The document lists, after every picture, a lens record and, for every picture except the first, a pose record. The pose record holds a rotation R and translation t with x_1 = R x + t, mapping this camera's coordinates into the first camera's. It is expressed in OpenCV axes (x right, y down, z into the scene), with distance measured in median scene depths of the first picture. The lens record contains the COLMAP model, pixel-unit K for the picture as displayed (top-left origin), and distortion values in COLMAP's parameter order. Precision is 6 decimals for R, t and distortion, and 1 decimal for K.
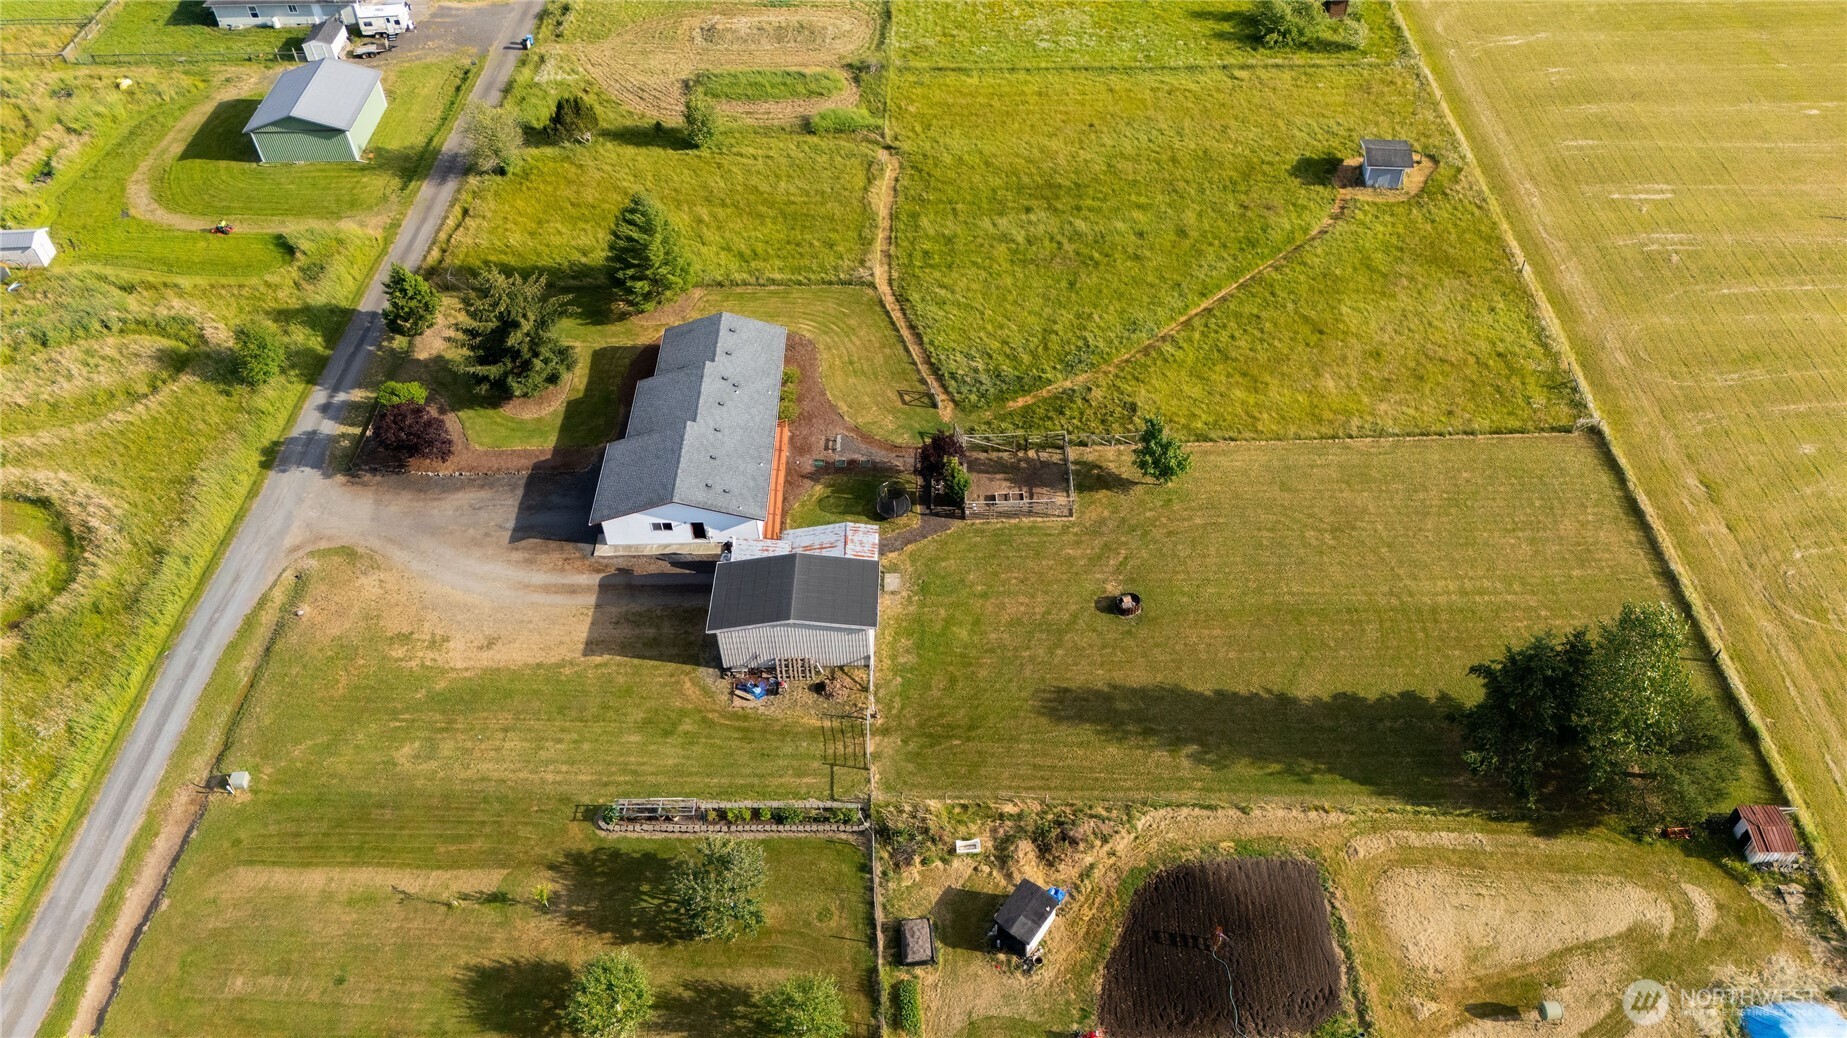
lens RADIAL K [[1354.9, 0, 929.3], [0, 1354.9, 526.4], [0, 0, 1]] dist [0.071261, -0.069784]
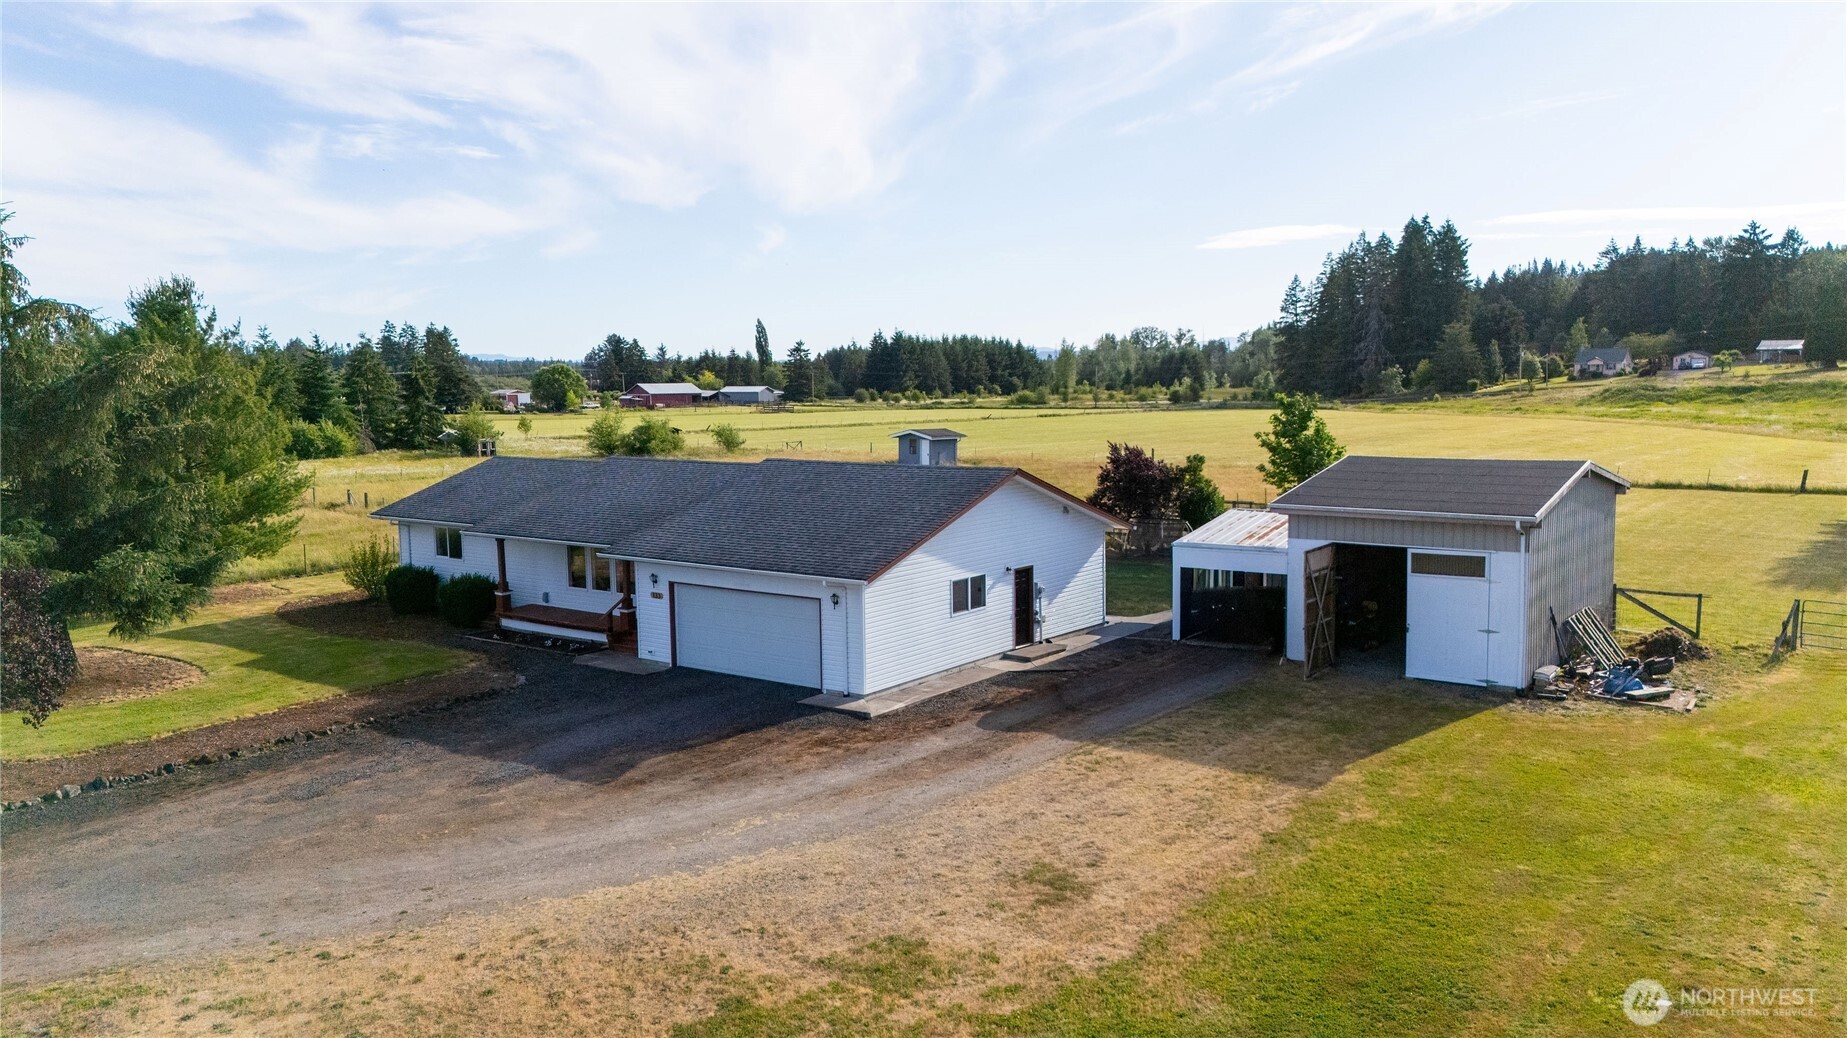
lens RADIAL K [[1359.1, 0, 923.5], [0, 1359.1, 519.0], [0, 0, 1]] dist [0.075105, -0.082714]
pose [[0.601983, -0.072317, 0.795228, -0.492551], [0.565252, 0.742018, -0.360414, 0.107387], [-0.564009, 0.666468, 0.487560, 0.851676]]
